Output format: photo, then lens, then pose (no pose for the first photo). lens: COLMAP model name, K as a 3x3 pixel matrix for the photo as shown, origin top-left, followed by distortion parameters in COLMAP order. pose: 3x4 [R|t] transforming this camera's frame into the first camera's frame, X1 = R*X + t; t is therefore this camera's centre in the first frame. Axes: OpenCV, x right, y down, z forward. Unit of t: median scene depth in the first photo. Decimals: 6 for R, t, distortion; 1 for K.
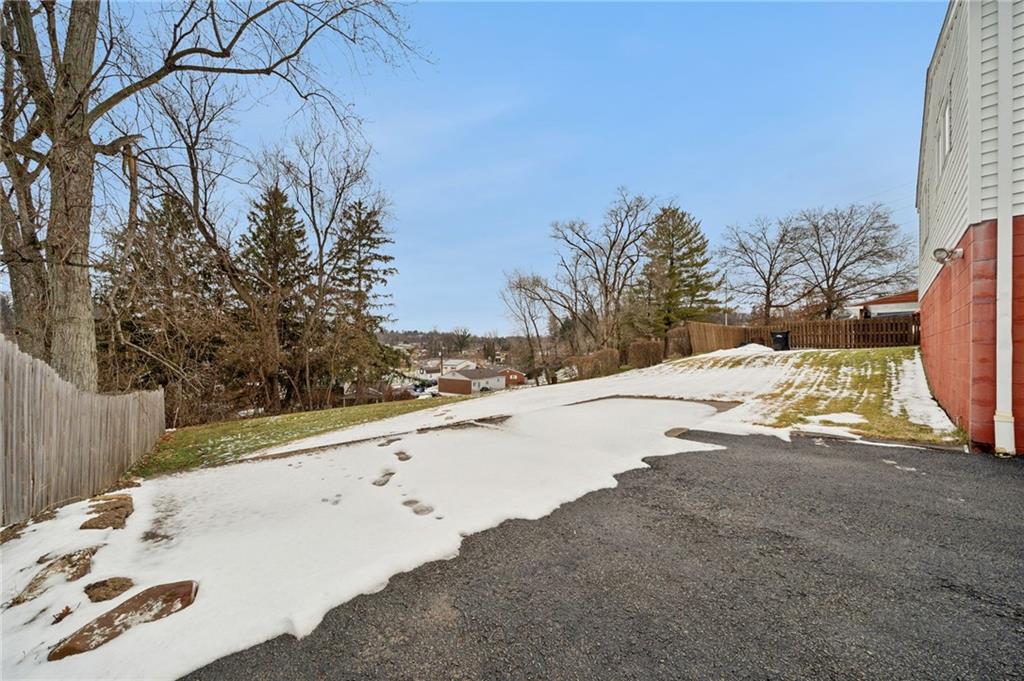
lens RADIAL K [[344.6, 0, 514.4], [0, 344.6, 343.9], [0, 0, 1]] dist [-0.001580, -0.000006]
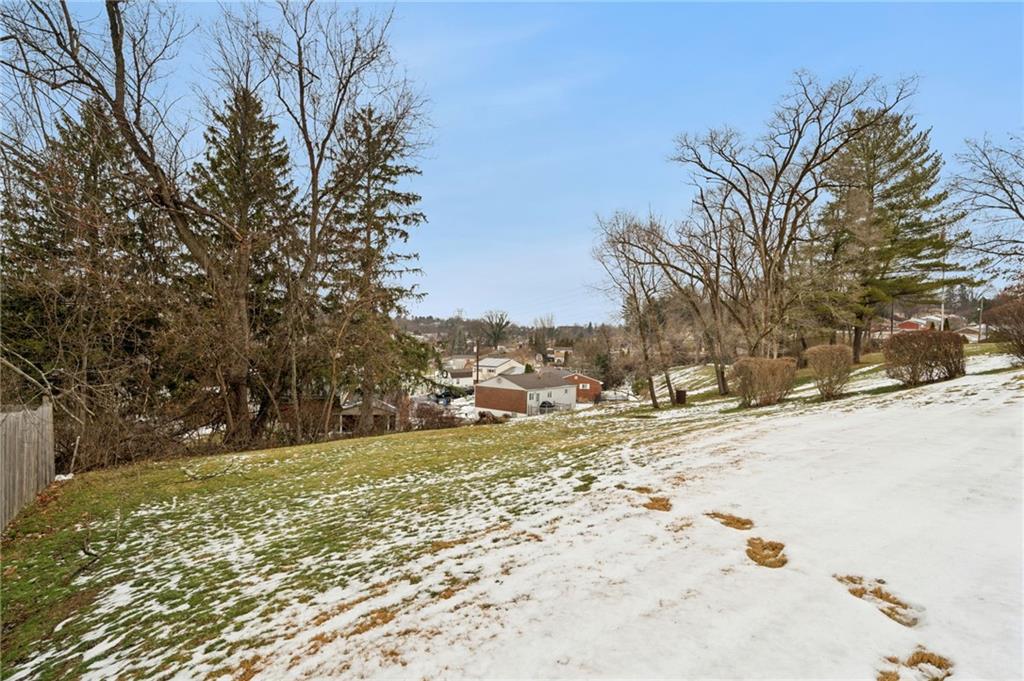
lens RADIAL K [[475.6, 0, 509.6], [0, 475.6, 340.7], [0, 0, 1]] dist [0.009072, -0.001107]
pose [[0.995075, 0.014053, -0.098129, -0.098541], [-0.013301, 0.999877, 0.008314, 0.005809], [0.098233, -0.006968, 0.995139, 0.143130]]
